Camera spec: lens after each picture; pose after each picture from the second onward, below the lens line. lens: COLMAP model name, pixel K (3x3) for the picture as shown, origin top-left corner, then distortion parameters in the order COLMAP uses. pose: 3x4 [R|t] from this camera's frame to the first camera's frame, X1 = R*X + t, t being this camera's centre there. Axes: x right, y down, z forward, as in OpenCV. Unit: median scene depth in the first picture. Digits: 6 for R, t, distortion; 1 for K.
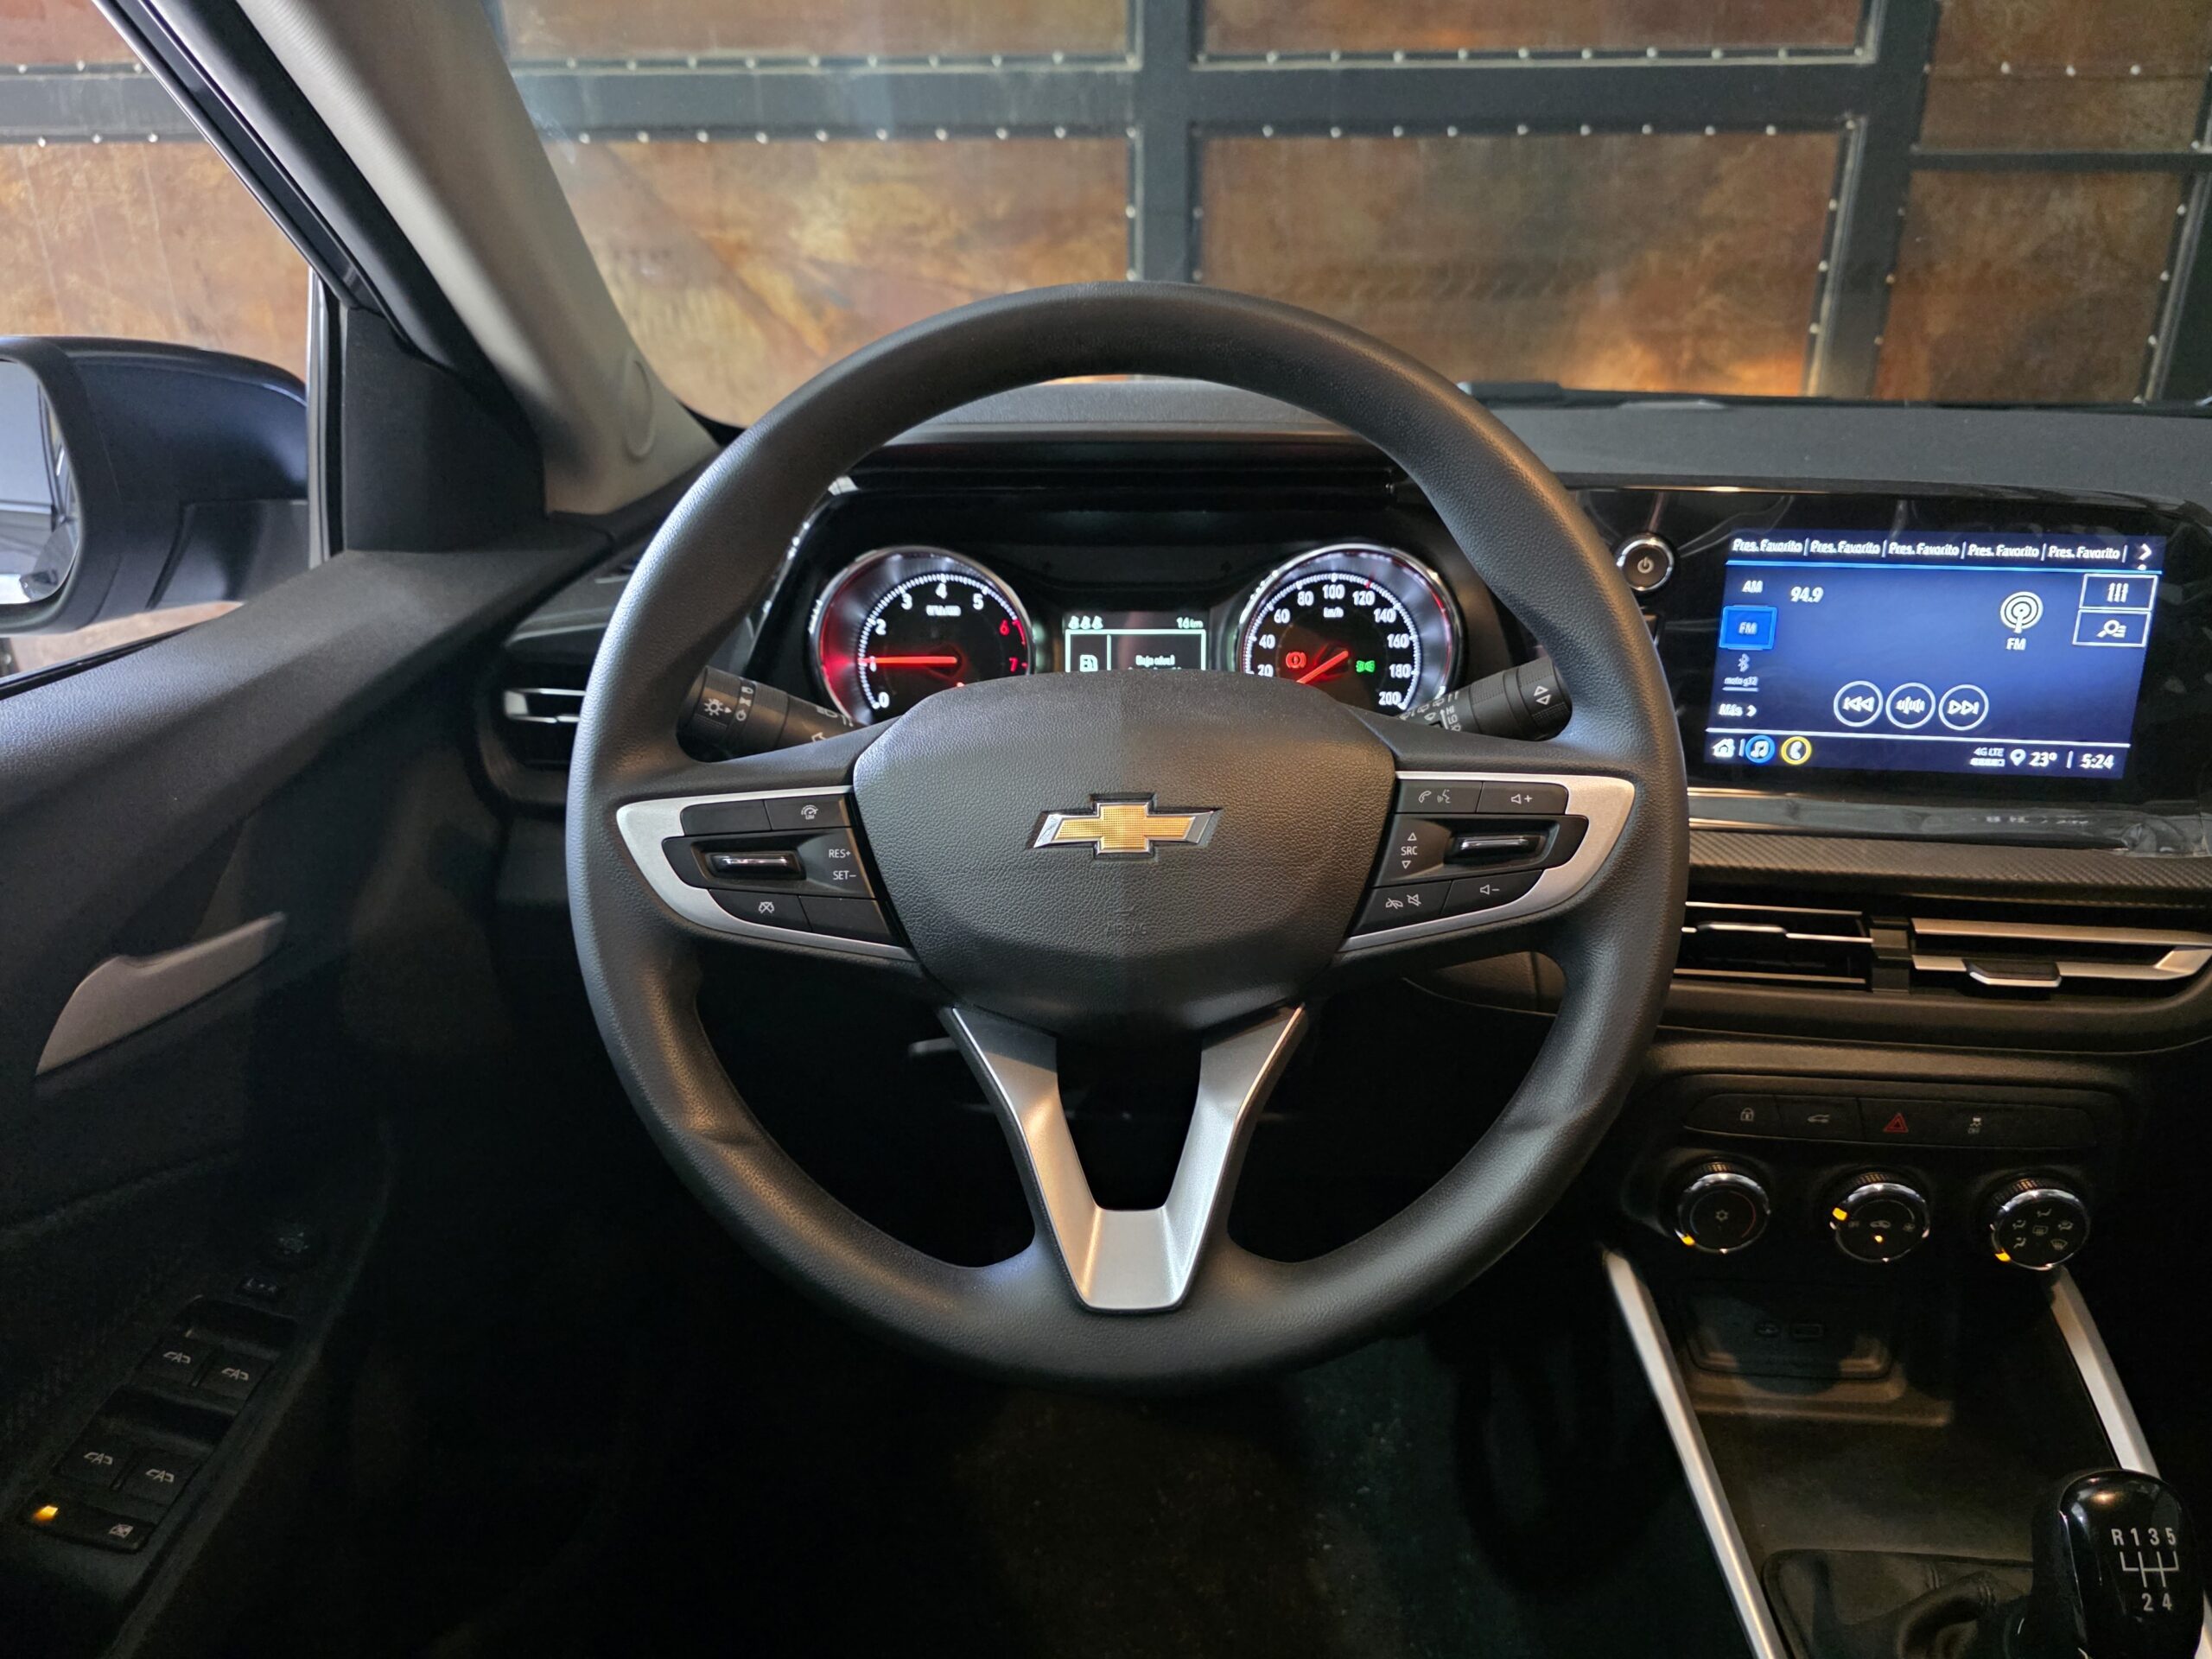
lens RADIAL K [[1505.3, 0, 1119.9], [0, 1505.3, 826.1], [0, 0, 1]] dist [0.054224, -0.051456]
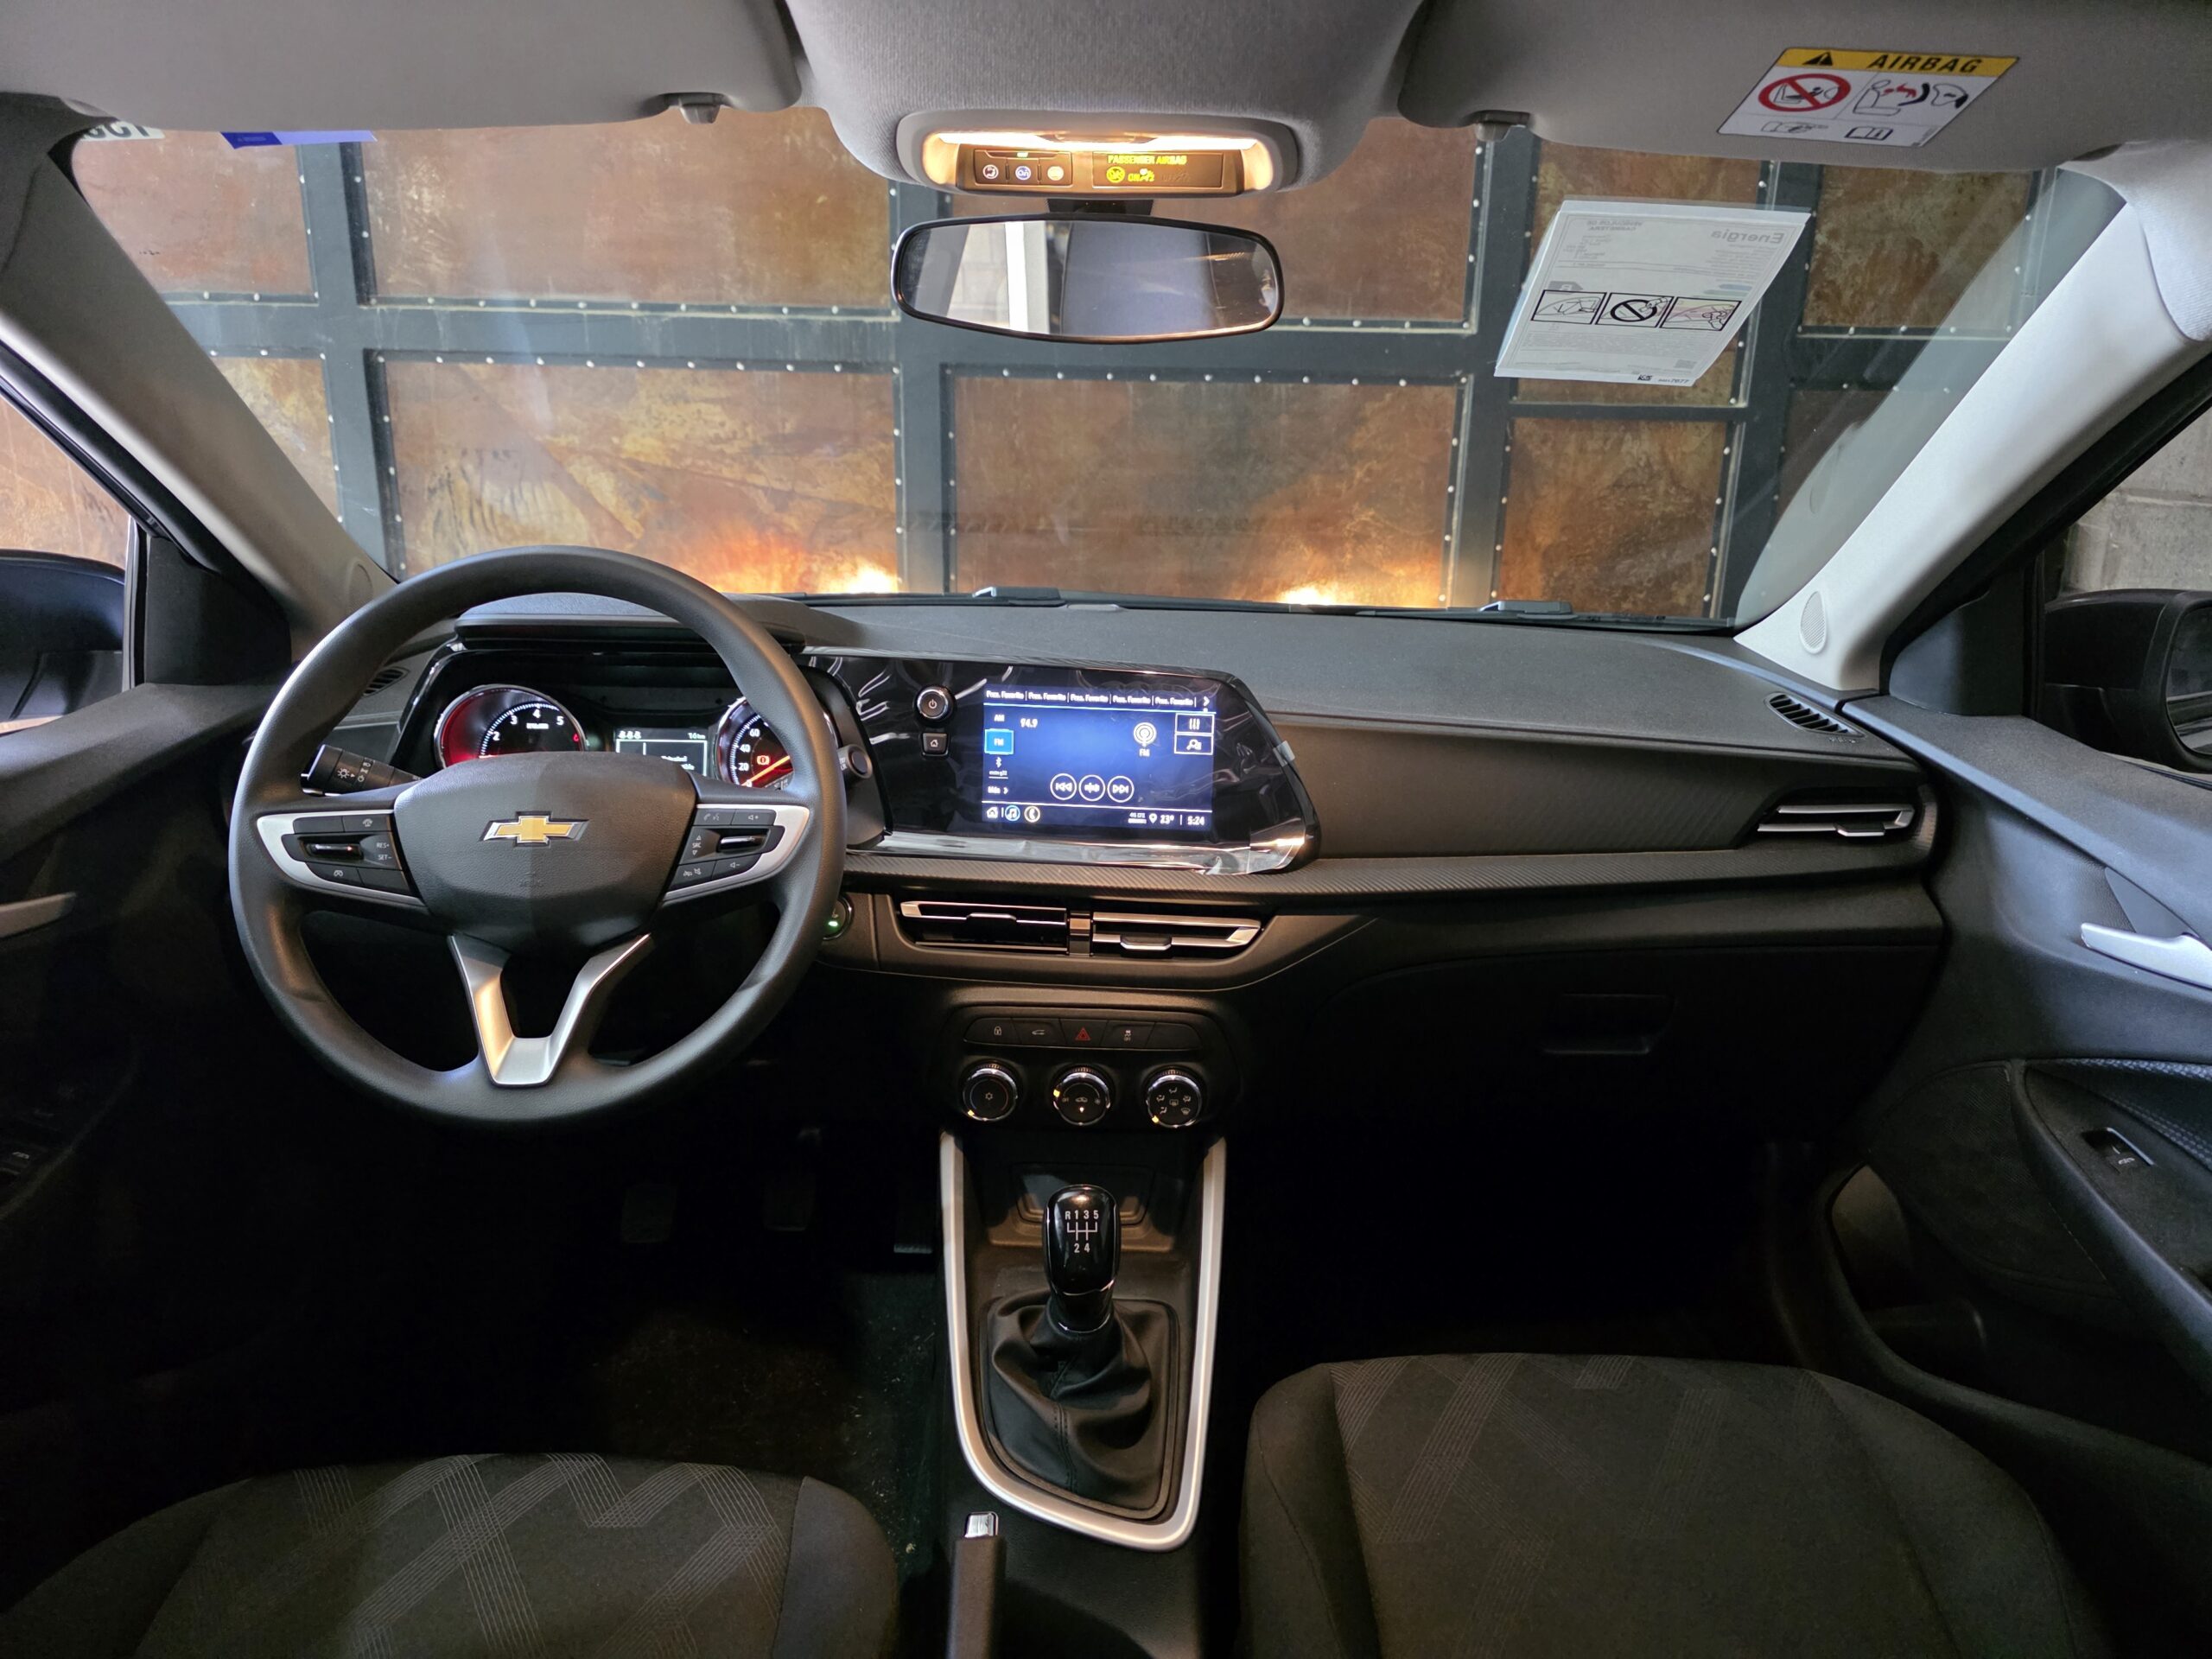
lens RADIAL K [[1505.3, 0, 1123.7], [0, 1505.3, 834.0], [0, 0, 1]] dist [0.054224, -0.051456]
pose [[0.998589, 0.009719, 0.052209, 0.415712], [-0.004404, 0.994879, -0.100974, 0.126495], [-0.052923, 0.100601, 0.993518, -0.595176]]
